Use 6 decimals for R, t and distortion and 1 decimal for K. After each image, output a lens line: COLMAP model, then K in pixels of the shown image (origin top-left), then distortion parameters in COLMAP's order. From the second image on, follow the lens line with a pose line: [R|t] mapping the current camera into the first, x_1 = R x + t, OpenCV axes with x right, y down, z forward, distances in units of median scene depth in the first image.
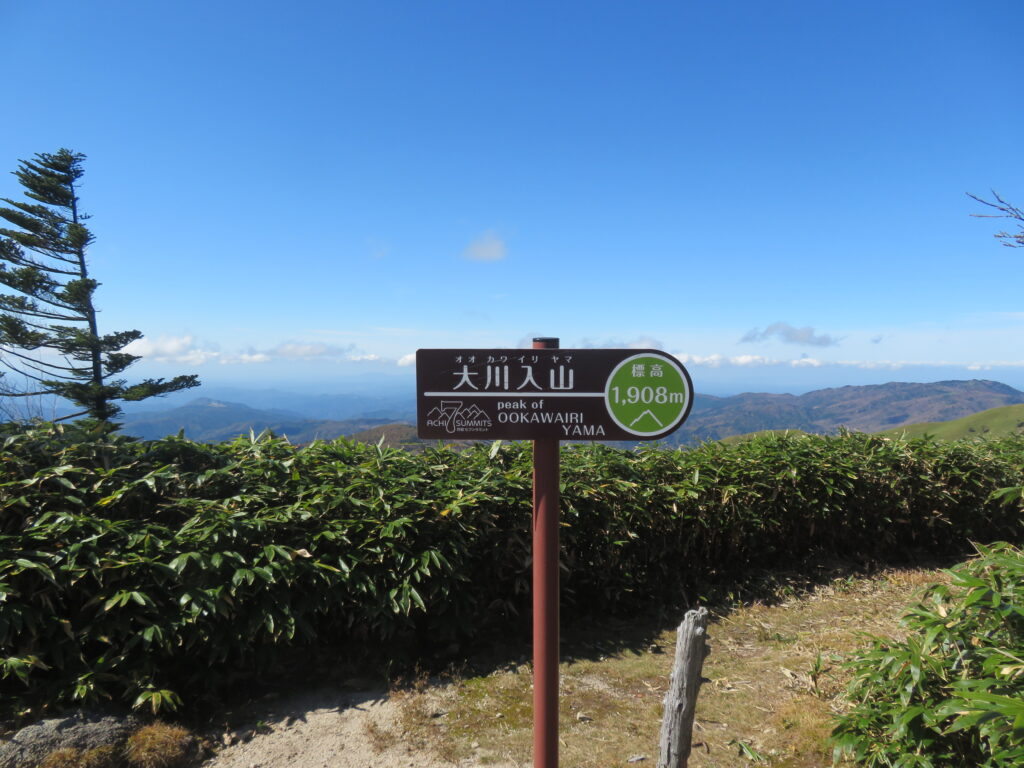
lens RADIAL K [[412.3, 0, 512.0], [0, 412.3, 382.4], [0, 0, 1]] dist [-0.000898, -0.000151]
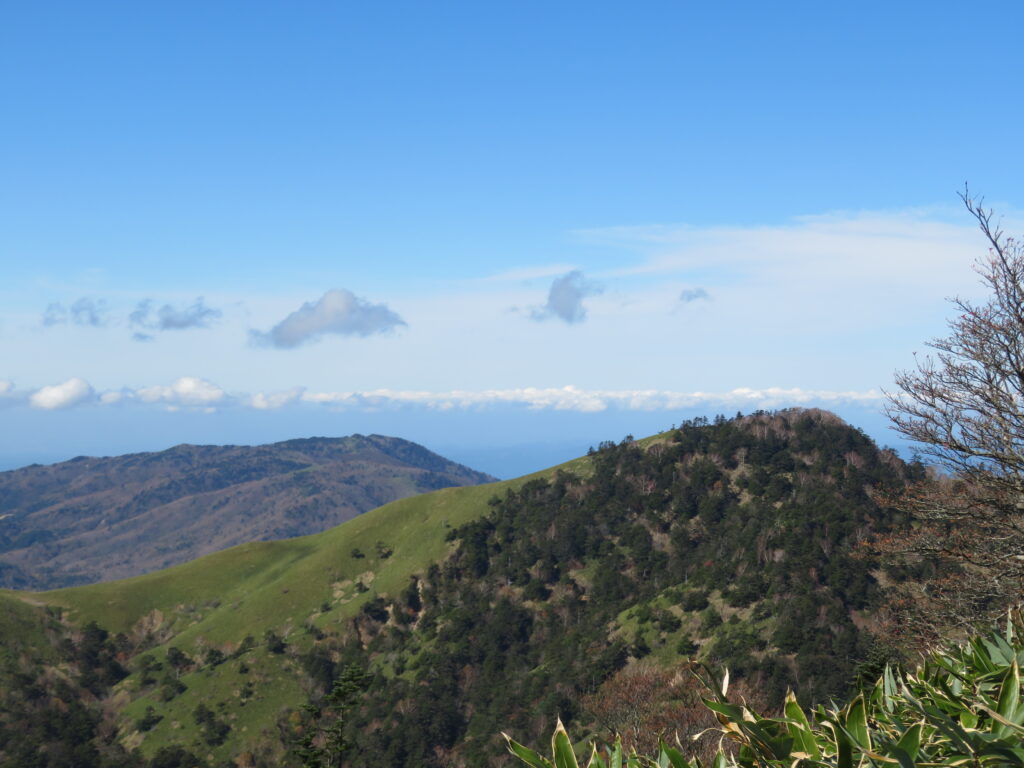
lens RADIAL K [[560.9, 0, 512.0], [0, 560.9, 383.7], [0, 0, 1]] dist [0.004385, 0.001151]
pose [[0.968071, -0.008168, 0.250544, 1.113085], [0.024914, 0.997655, -0.063741, -0.018208], [-0.249436, 0.067947, 0.966005, 0.385055]]
